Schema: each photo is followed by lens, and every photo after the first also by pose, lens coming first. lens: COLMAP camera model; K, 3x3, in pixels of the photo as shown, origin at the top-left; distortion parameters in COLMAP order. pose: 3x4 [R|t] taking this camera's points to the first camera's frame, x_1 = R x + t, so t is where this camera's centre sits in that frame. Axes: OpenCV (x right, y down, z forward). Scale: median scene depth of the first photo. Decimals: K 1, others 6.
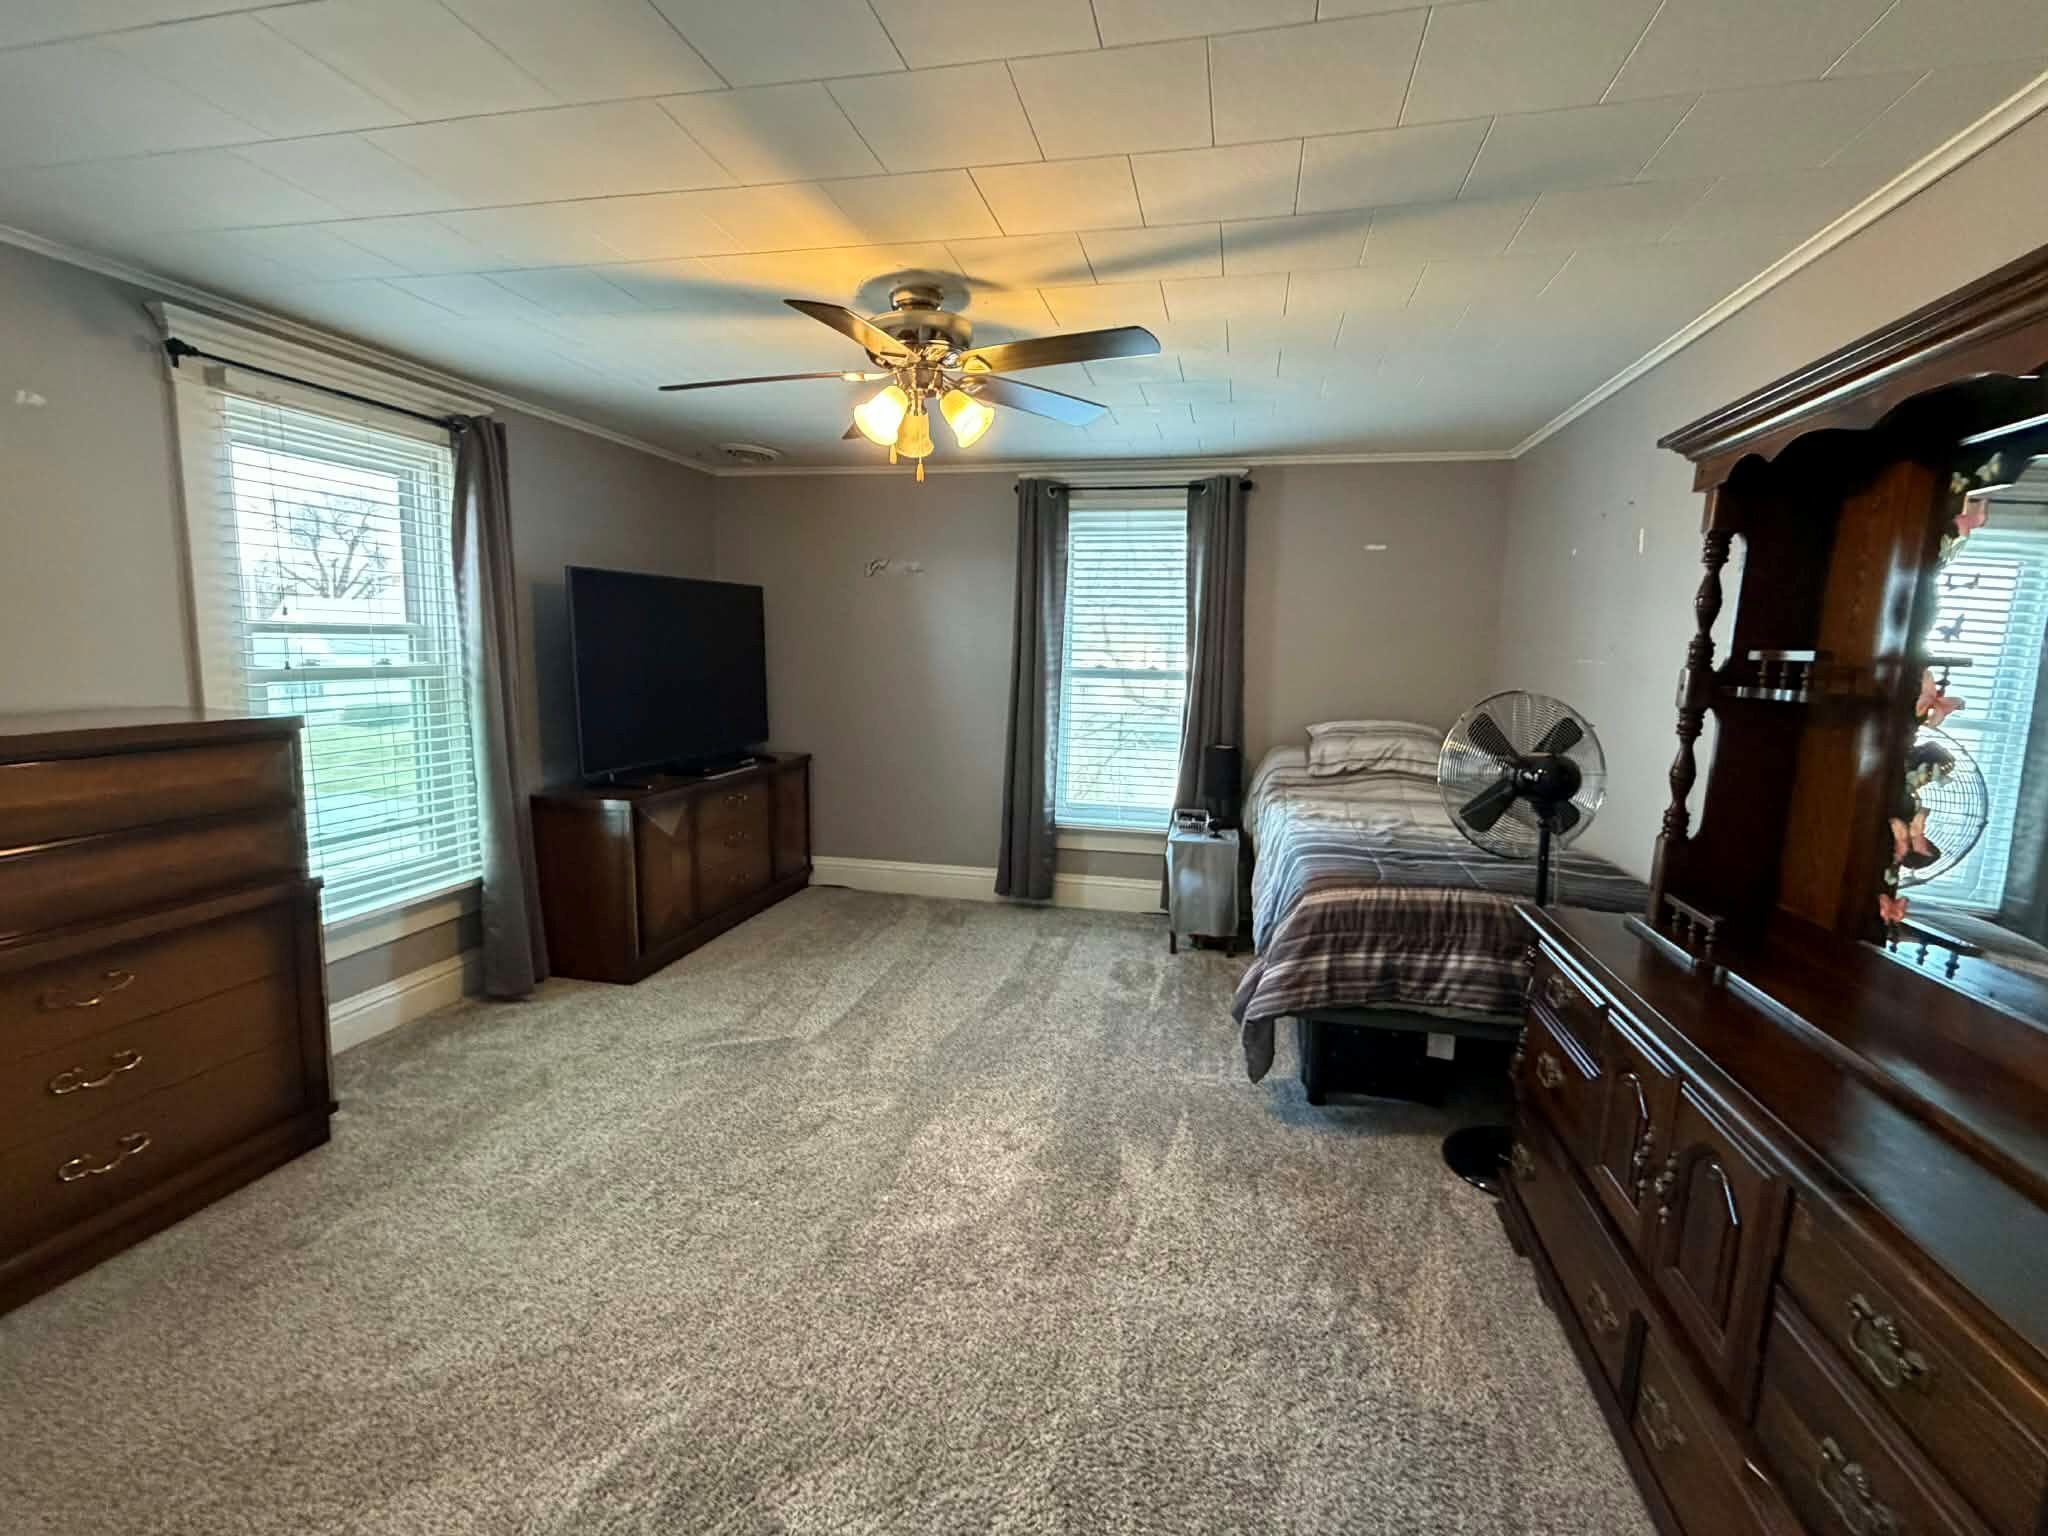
lens RADIAL K [[1010.7, 0, 1024.0], [0, 1010.7, 768.0], [0, 0, 1]] dist [-0.001202, -0.000558]
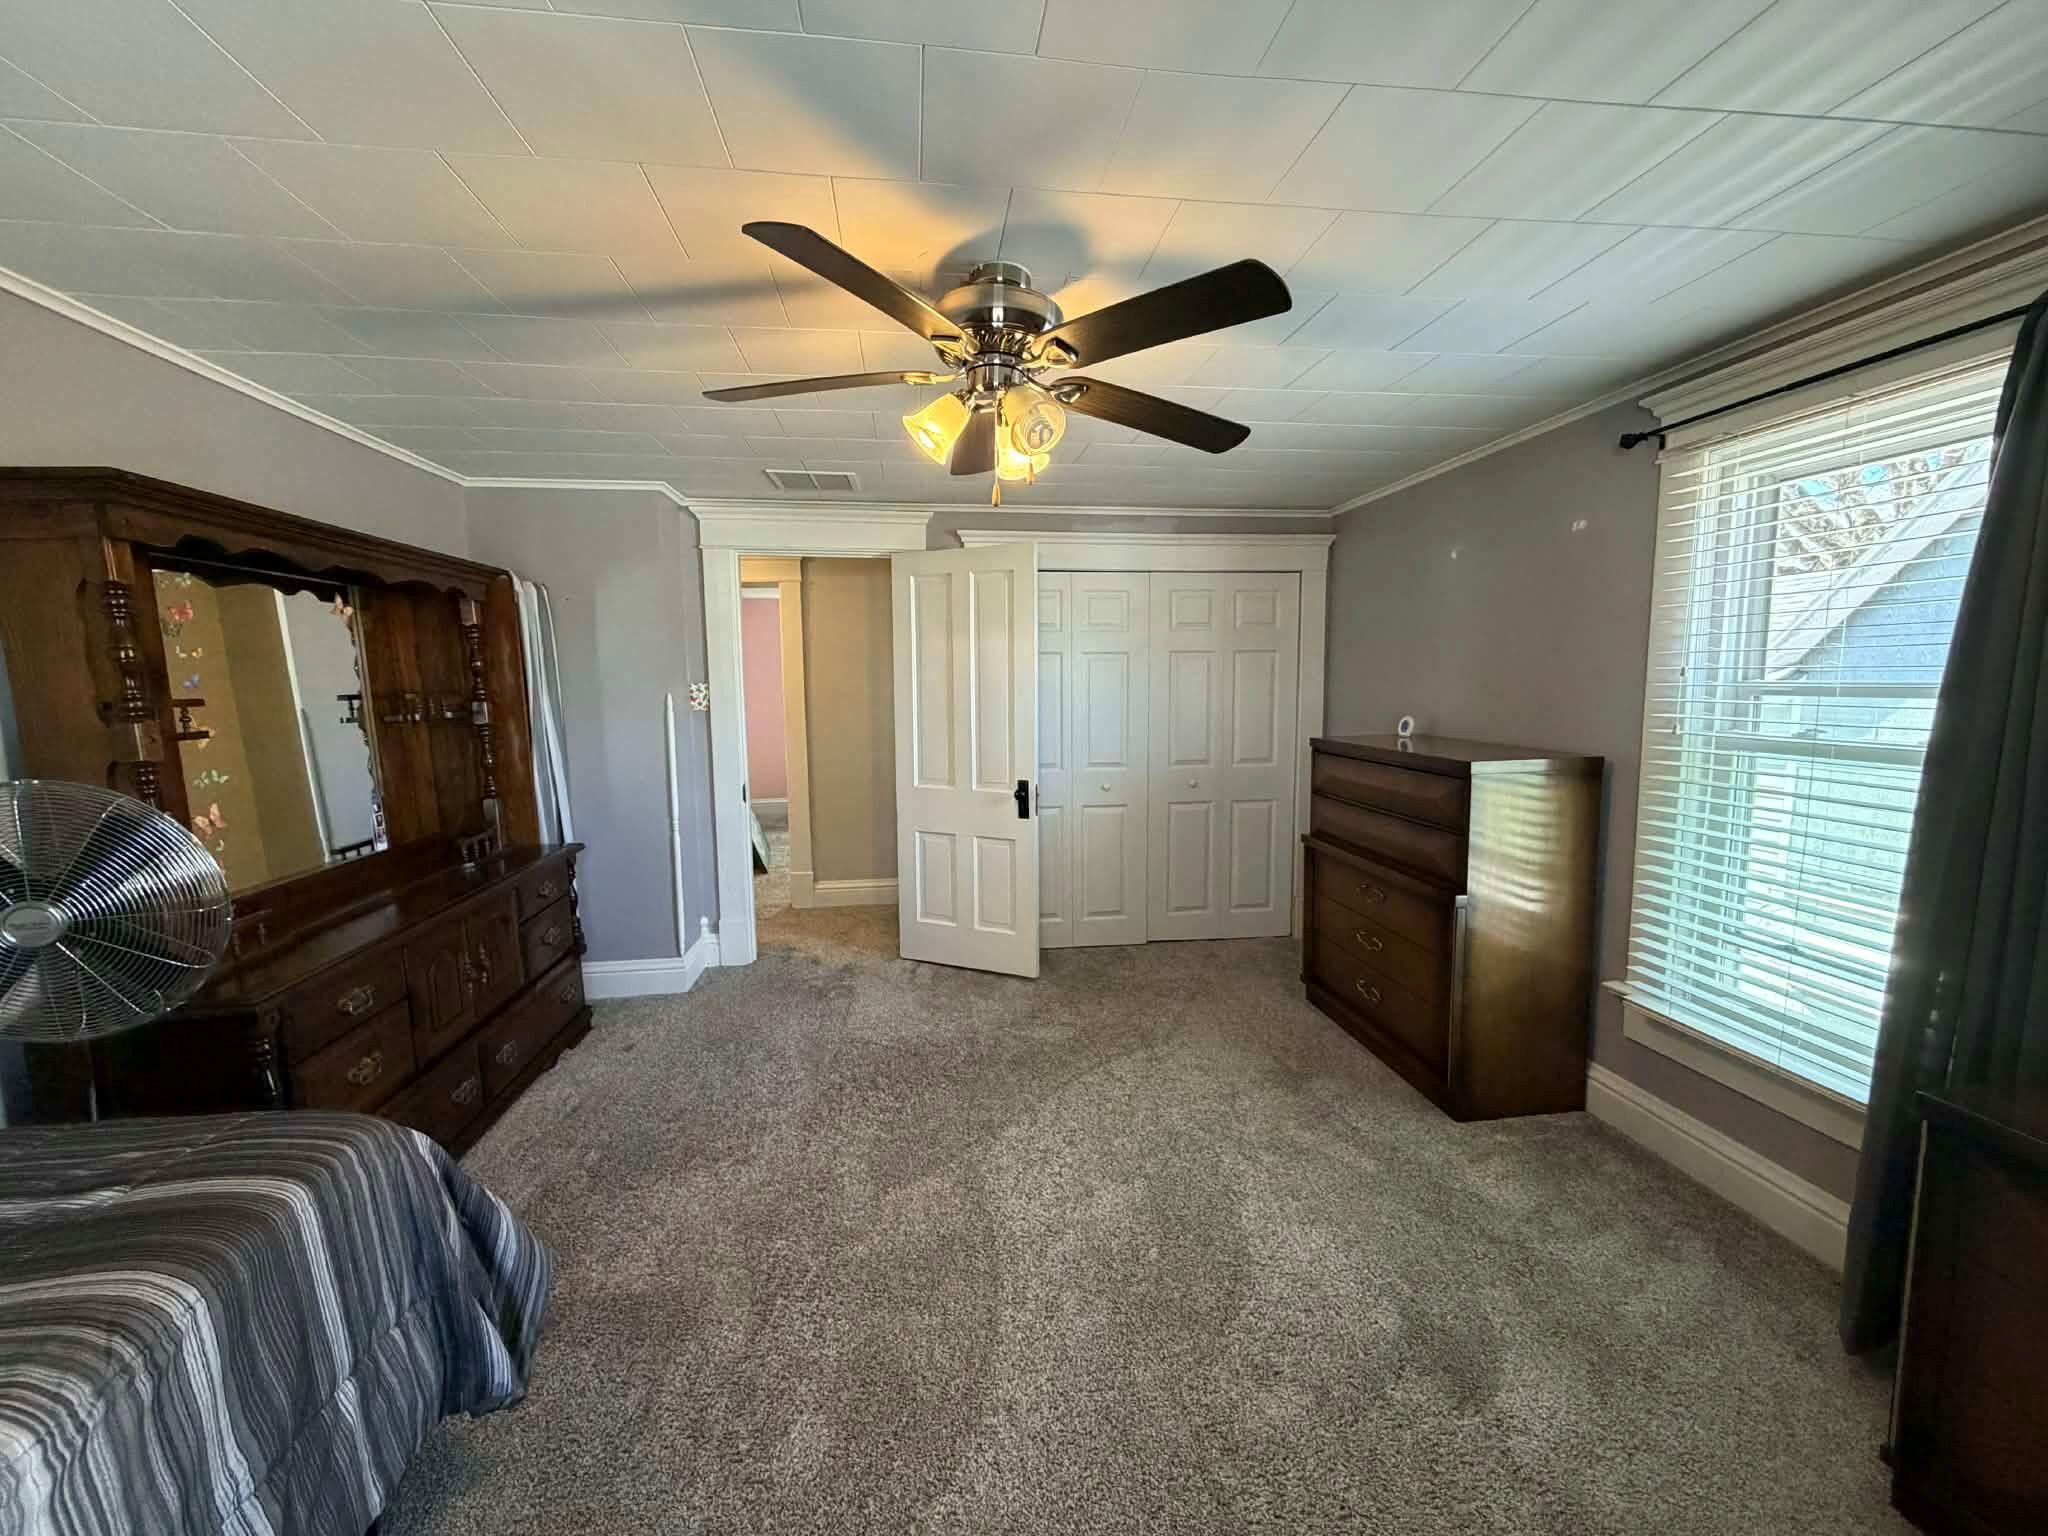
lens RADIAL K [[815.9, 0, 1021.7], [0, 815.9, 762.2], [0, 0, 1]] dist [-0.000370, 0.000352]
pose [[-0.940999, 0.023376, -0.337601, 0.104895], [-0.052335, 0.975557, 0.213421, -0.217863], [0.334338, 0.218498, -0.916775, 1.620590]]
